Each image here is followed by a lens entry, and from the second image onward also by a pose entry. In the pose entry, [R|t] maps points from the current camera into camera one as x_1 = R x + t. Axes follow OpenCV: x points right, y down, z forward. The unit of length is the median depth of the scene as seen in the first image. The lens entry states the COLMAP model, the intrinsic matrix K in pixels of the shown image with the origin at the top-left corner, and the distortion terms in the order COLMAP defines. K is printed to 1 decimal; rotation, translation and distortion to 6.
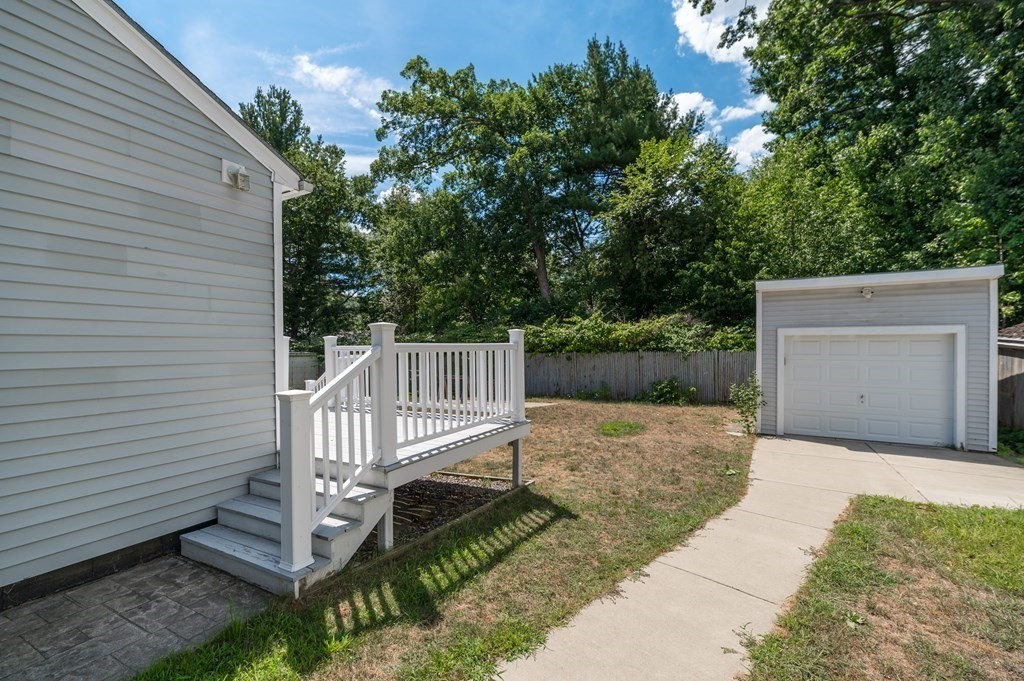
lens RADIAL K [[450.2, 0, 513.6], [0, 450.2, 348.0], [0, 0, 1]] dist [-0.017891, 0.000387]
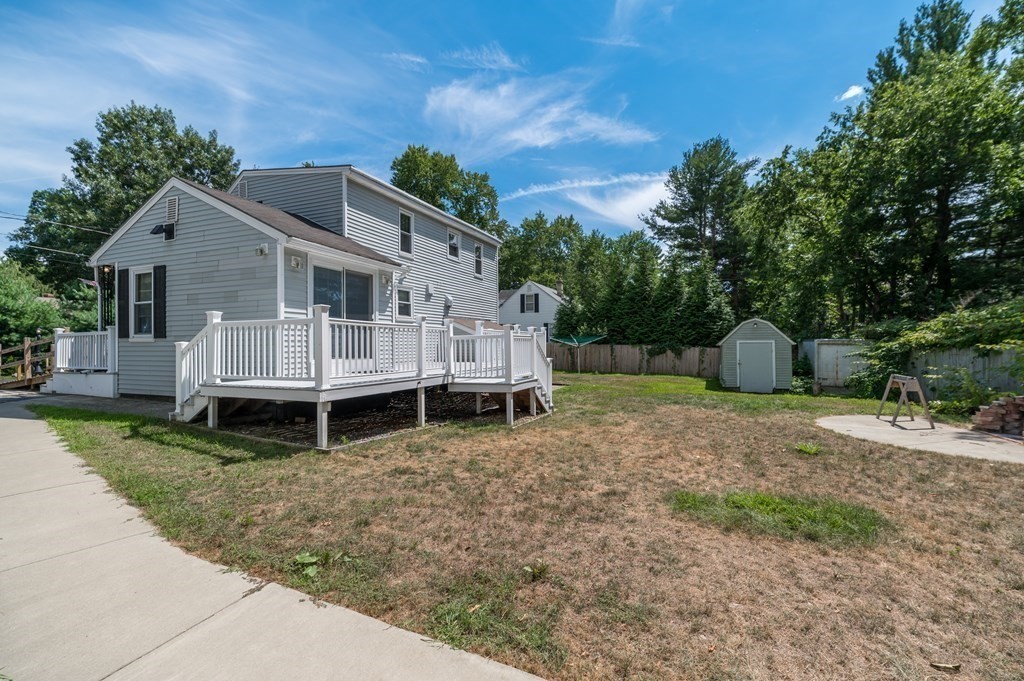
lens RADIAL K [[450.2, 0, 510.8], [0, 450.2, 341.2], [0, 0, 1]] dist [-0.017891, 0.000387]
pose [[0.089267, -0.004428, -0.995998, 0.696639], [0.003986, 0.999984, -0.004089, 0.032858], [0.996000, -0.003606, 0.089283, 0.840083]]
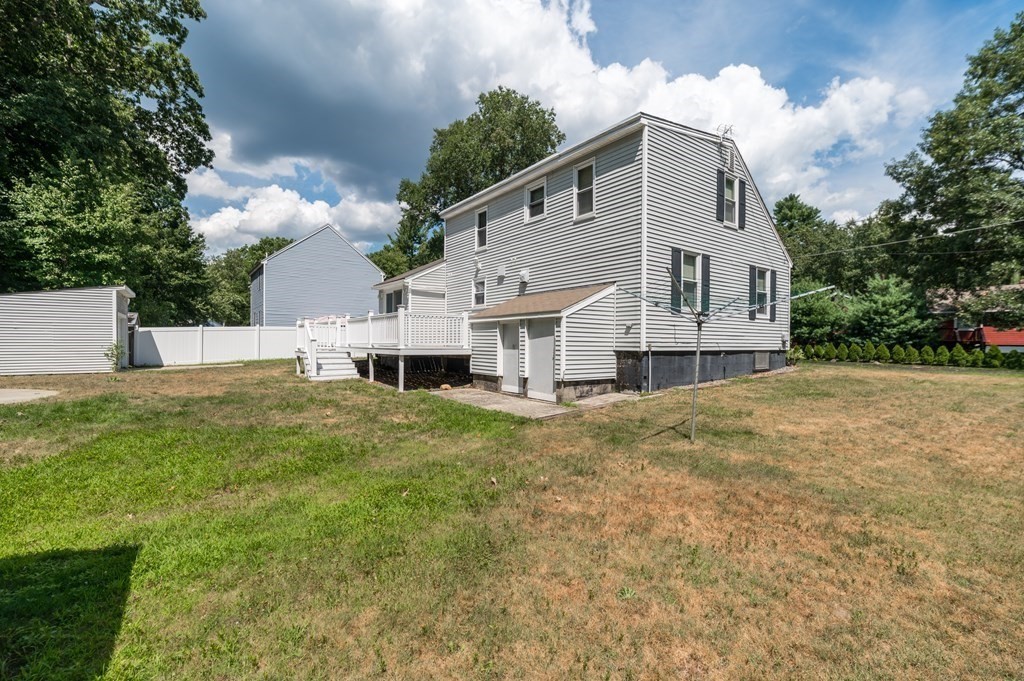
lens RADIAL K [[450.2, 0, 504.7], [0, 450.2, 342.1], [0, 0, 1]] dist [-0.017891, 0.000387]
pose [[-0.900441, -0.001653, 0.434976, -1.672396], [-0.002623, 0.999995, -0.001630, 0.081191], [-0.434971, -0.002608, -0.900441, 2.094333]]
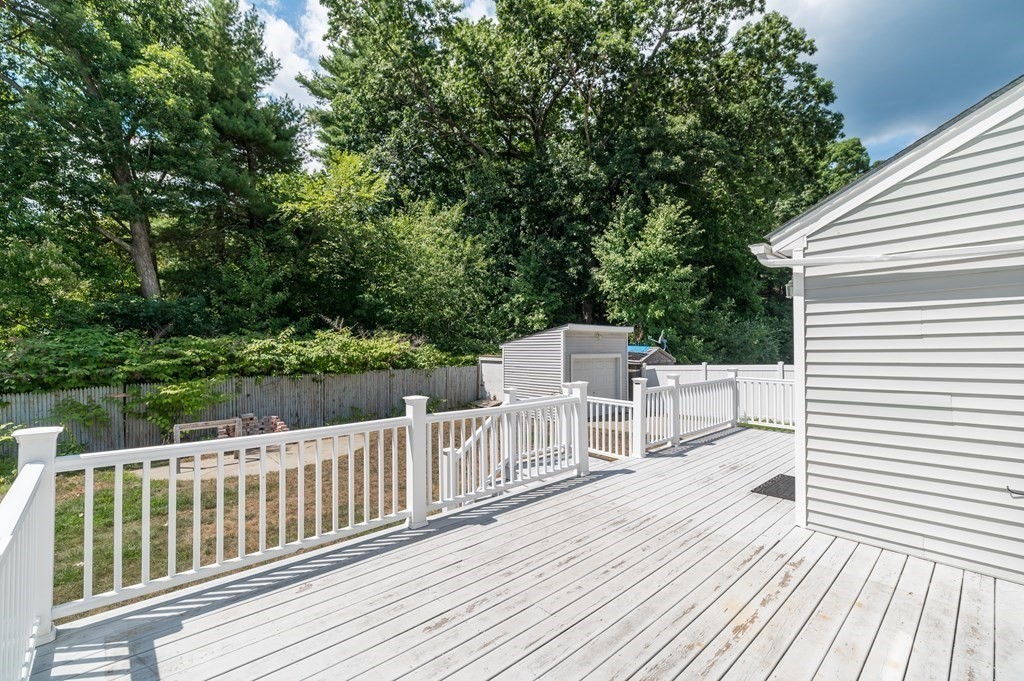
lens RADIAL K [[450.2, 0, 508.9], [0, 450.2, 339.8], [0, 0, 1]] dist [-0.017891, 0.000387]
pose [[0.324560, 0.018476, 0.945685, -1.057658], [0.002638, 0.999788, -0.020439, -0.067983], [-0.945861, 0.009128, 0.324443, 0.758030]]
